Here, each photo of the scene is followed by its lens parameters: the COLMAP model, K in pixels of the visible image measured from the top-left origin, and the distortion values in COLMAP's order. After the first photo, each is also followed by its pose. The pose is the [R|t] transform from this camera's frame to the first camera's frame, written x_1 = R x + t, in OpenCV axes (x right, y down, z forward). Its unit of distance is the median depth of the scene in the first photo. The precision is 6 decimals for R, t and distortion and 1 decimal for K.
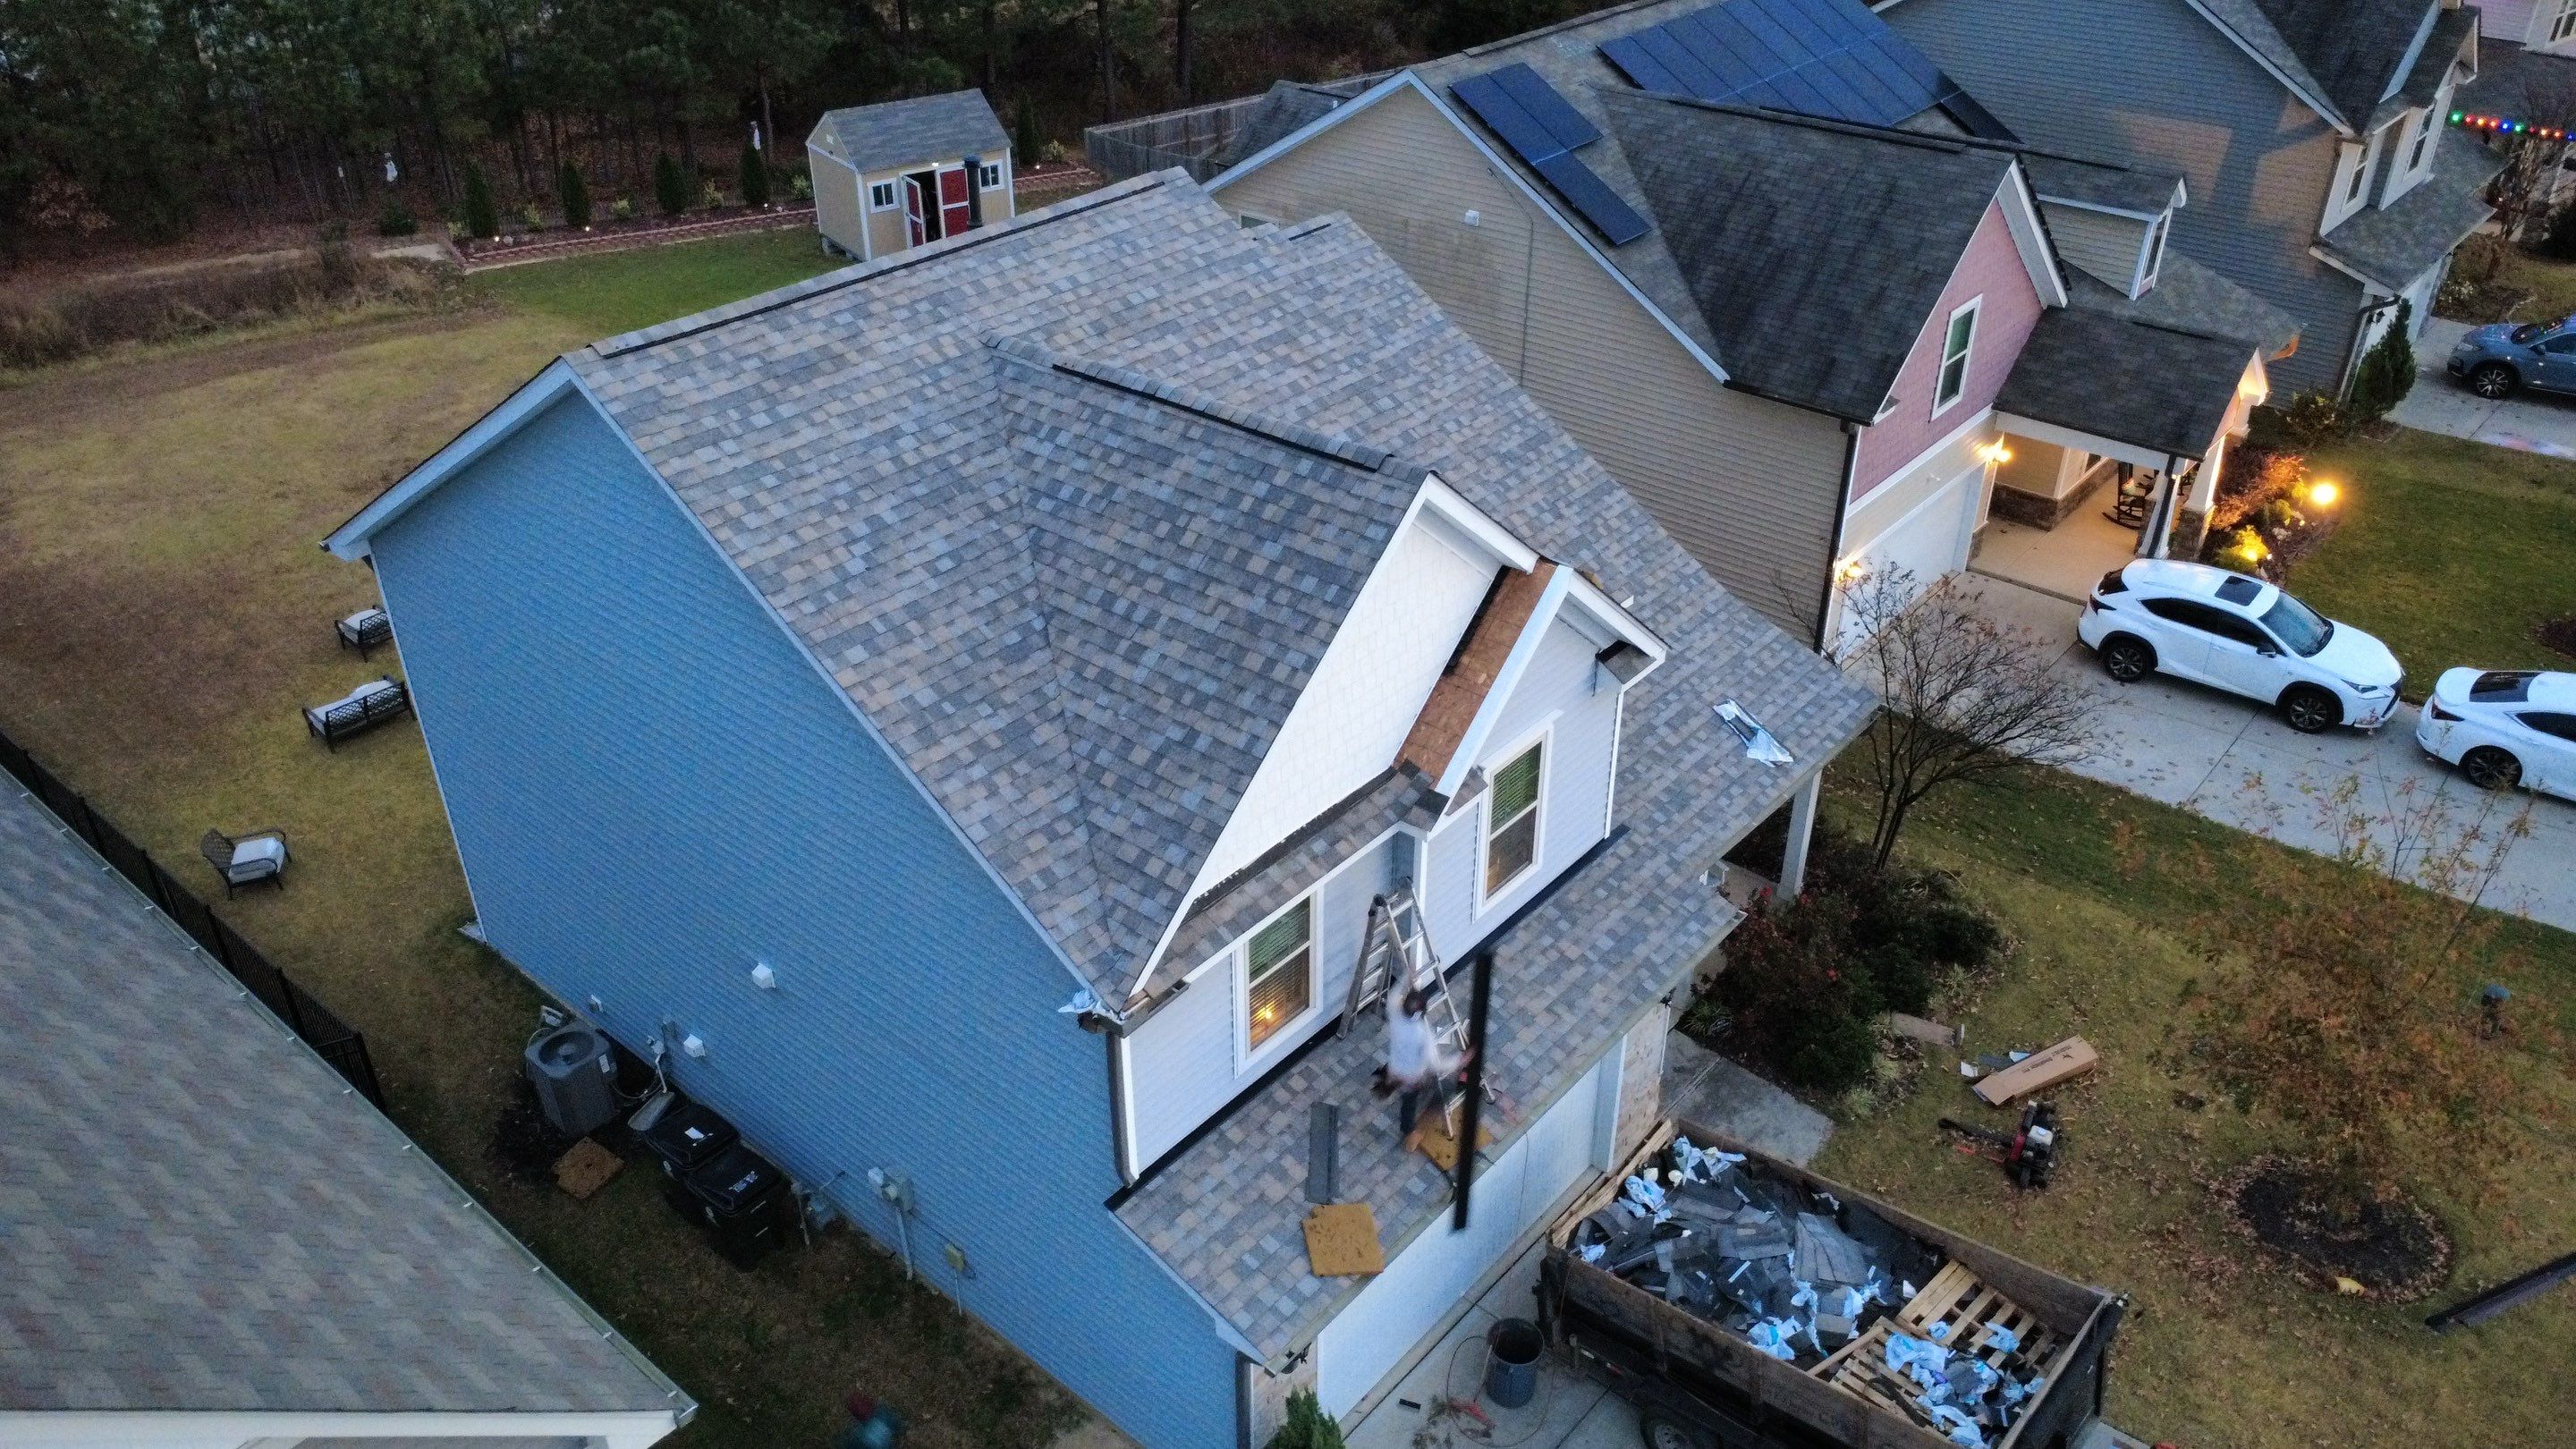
lens RADIAL K [[1858.6, 0, 1284.6], [0, 1858.6, 726.7], [0, 0, 1]] dist [-0.000406, 0.004347]
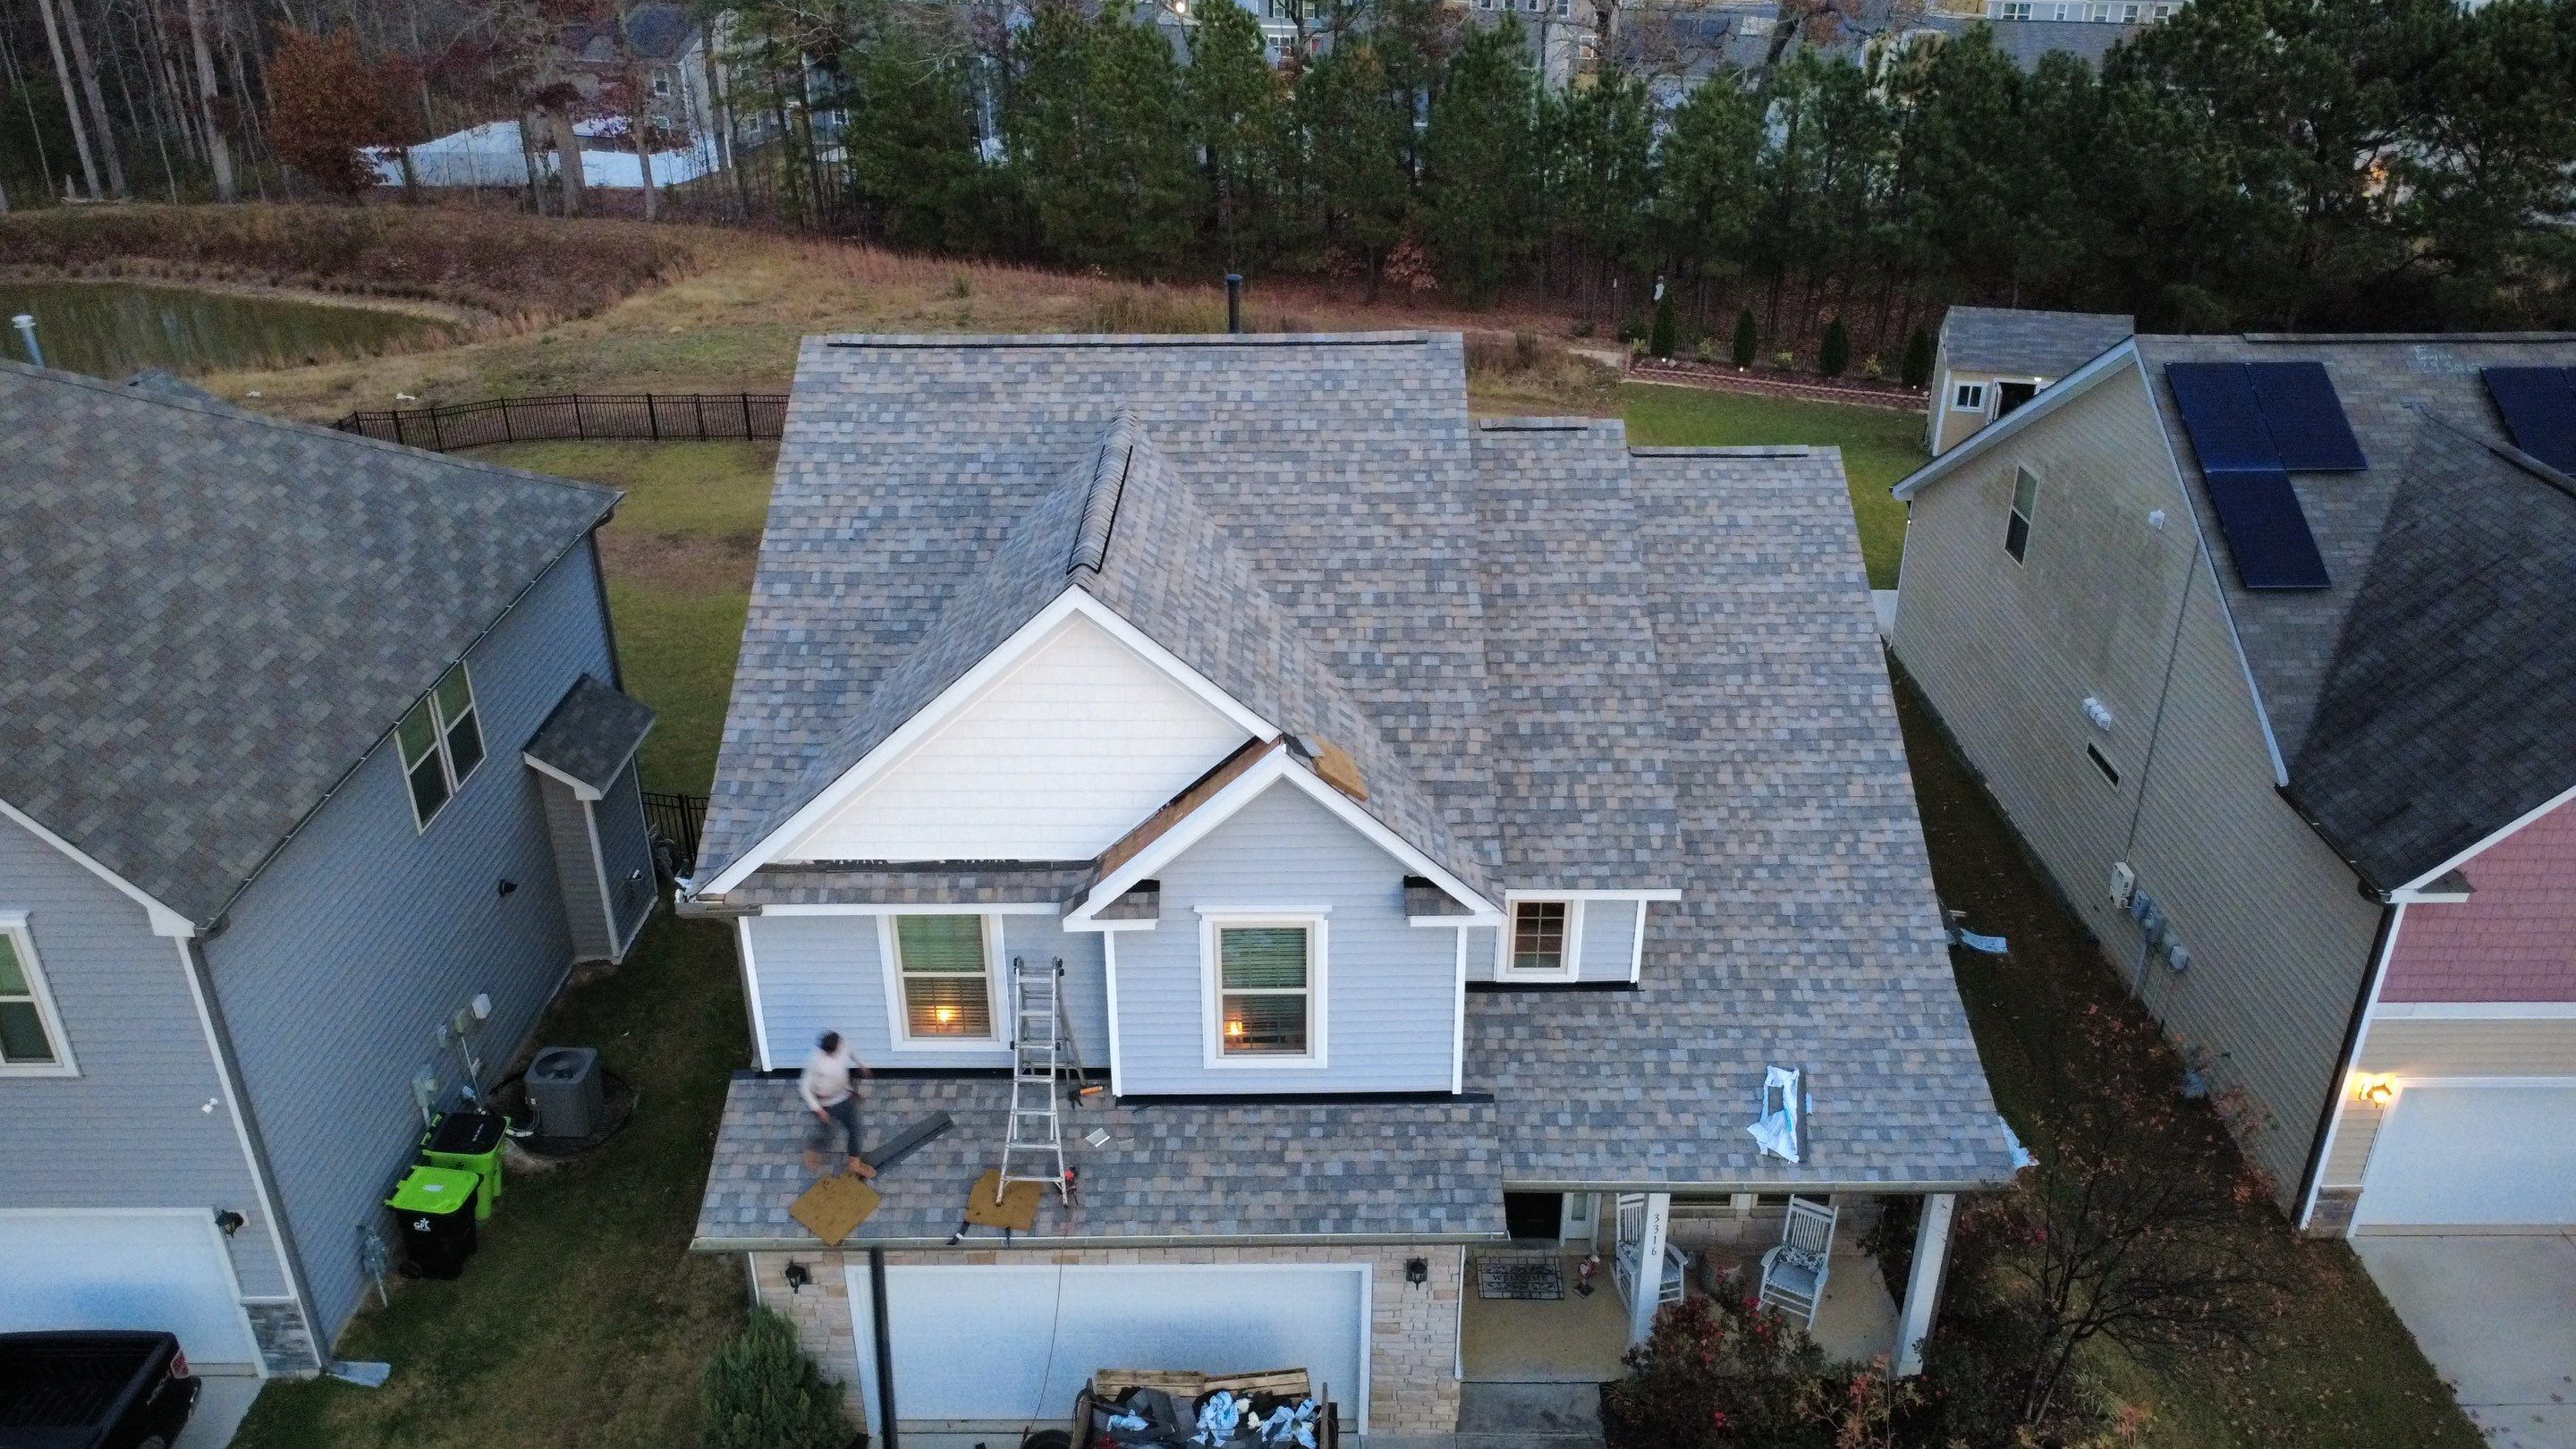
lens RADIAL K [[1858.6, 0, 1284.6], [0, 1858.6, 726.7], [0, 0, 1]] dist [-0.000406, 0.004347]
pose [[0.646747, 0.340444, -0.682507, 0.798197], [-0.400038, 0.913301, 0.076490, -0.166743], [0.649376, 0.223559, 0.726865, 0.270756]]
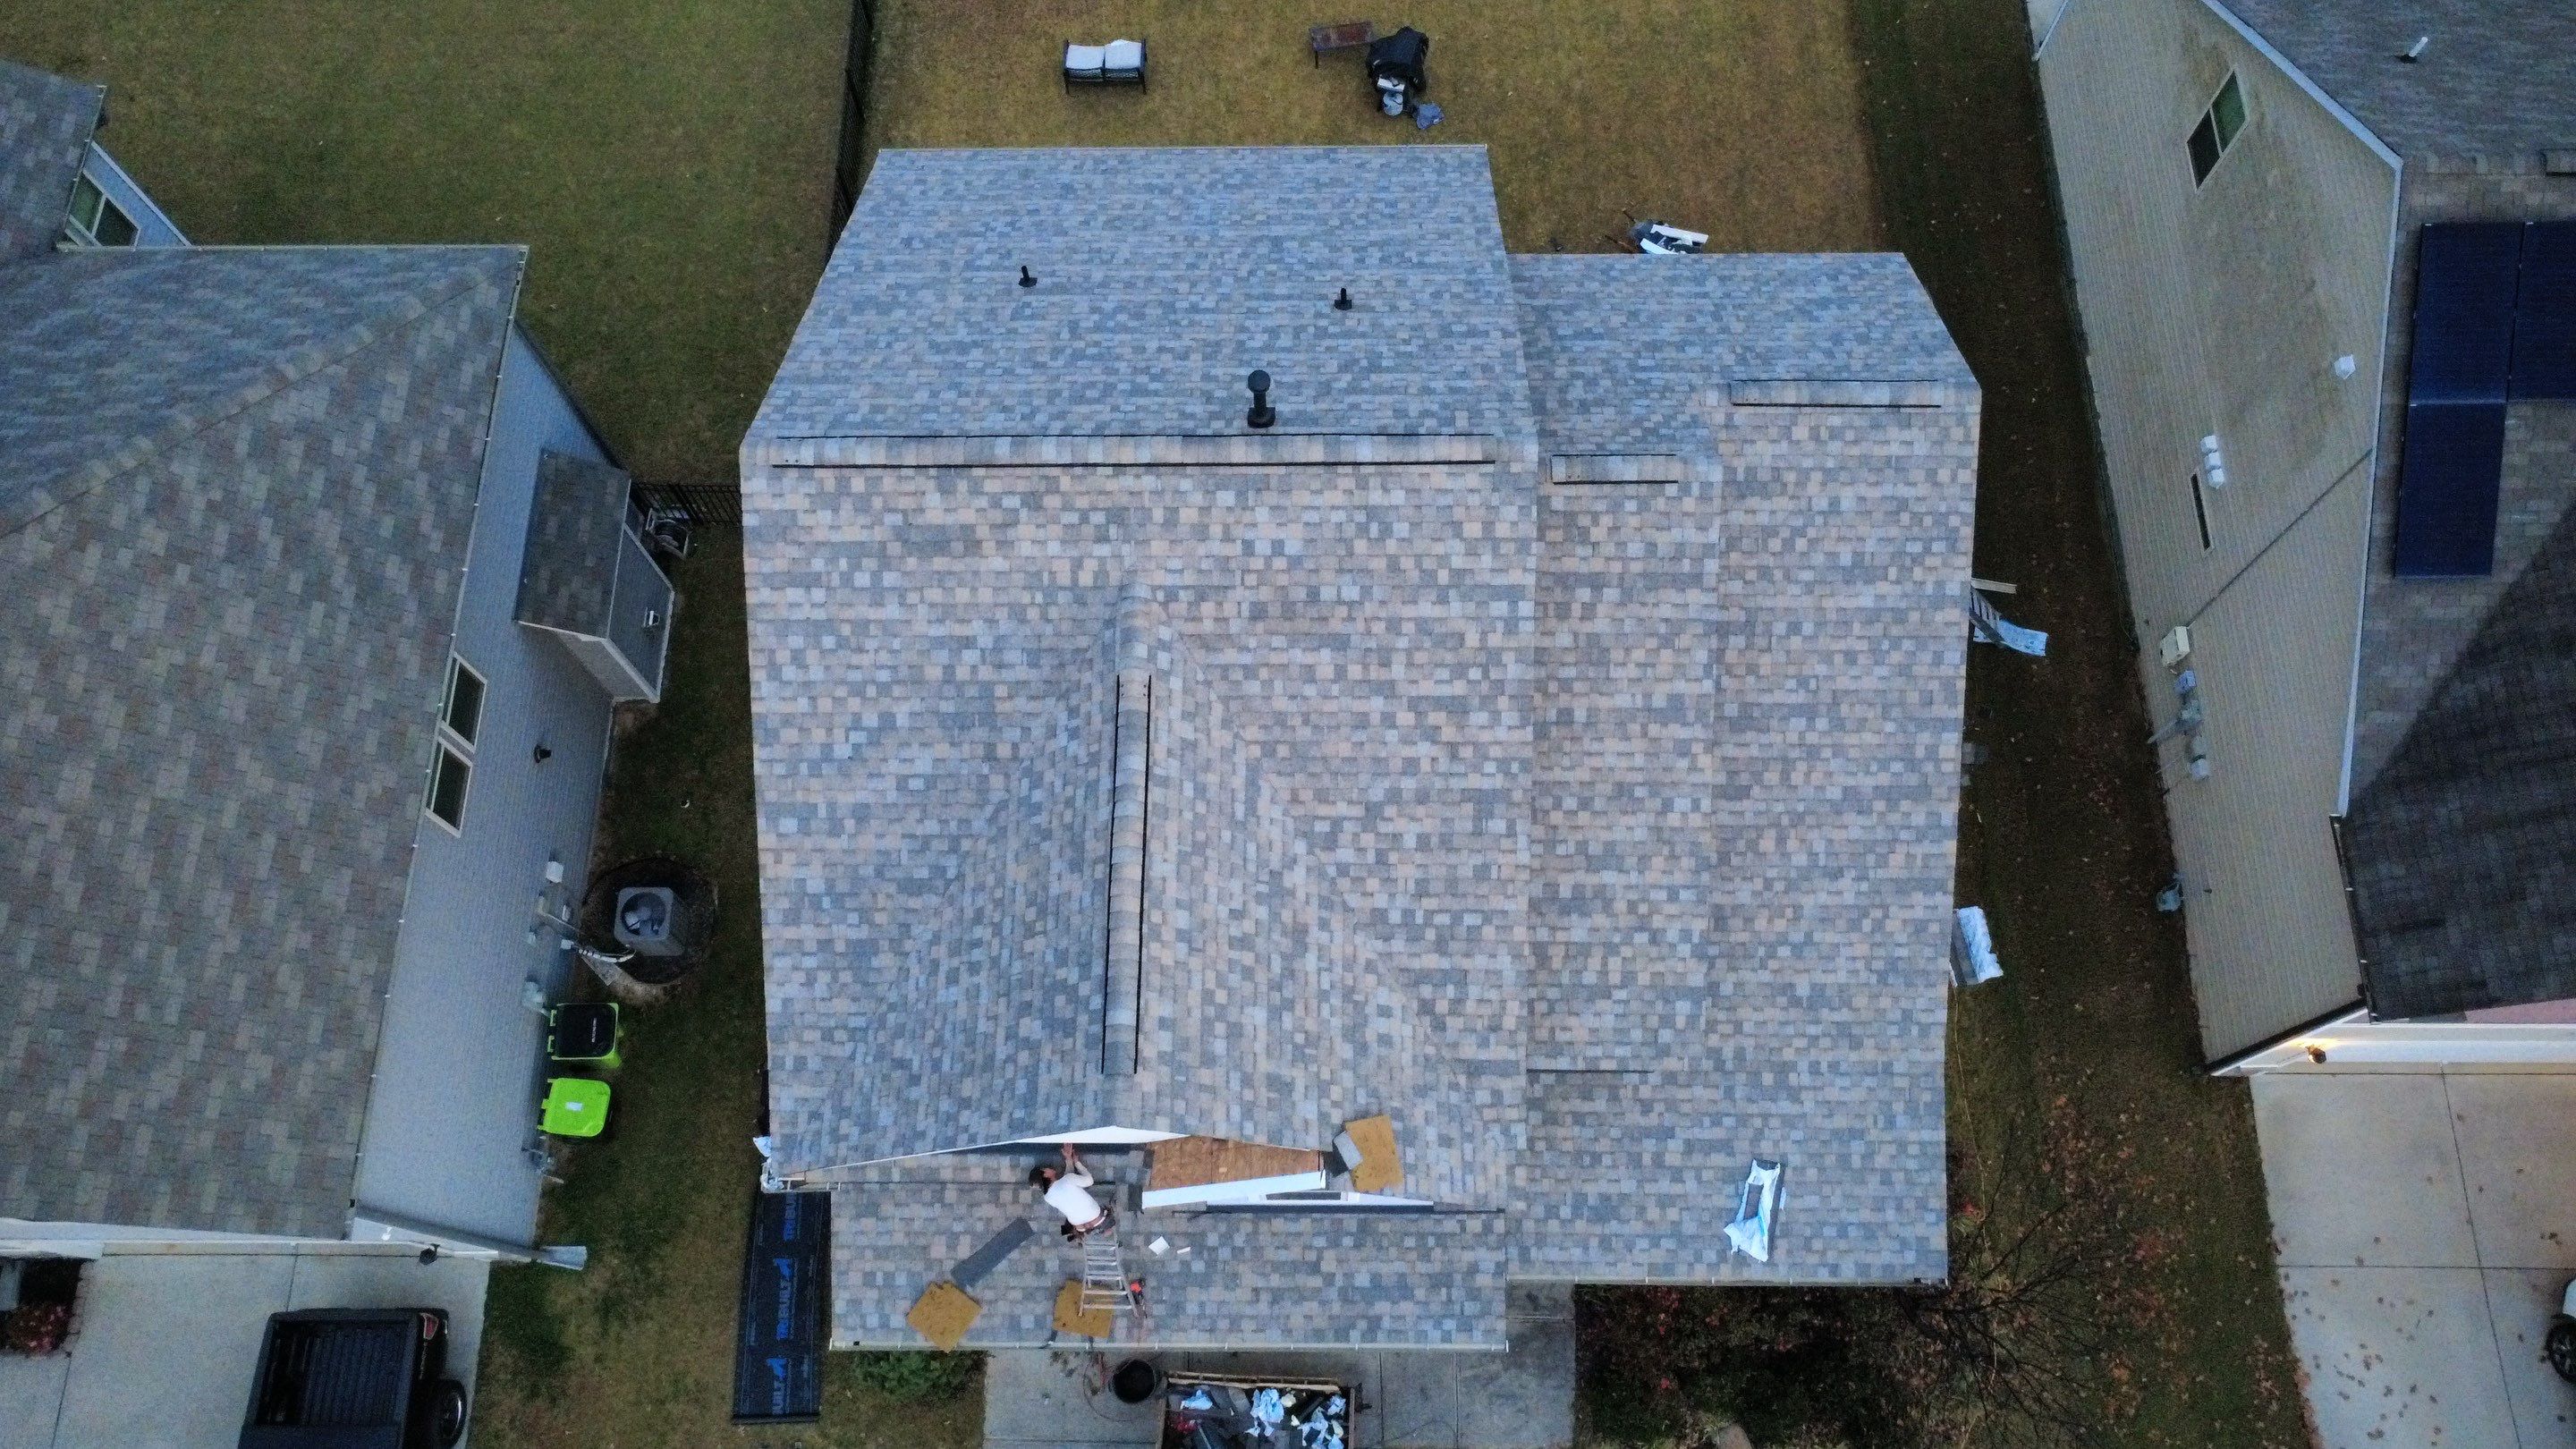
lens RADIAL K [[1860.1, 0, 1284.0], [0, 1860.1, 719.1], [0, 0, 1]] dist [-0.000241, -0.001710]
pose [[0.644895, 0.710406, -0.281839, 0.239302], [-0.392043, 0.624047, 0.675920, -0.906066], [0.656058, -0.325405, 0.680955, 0.355548]]
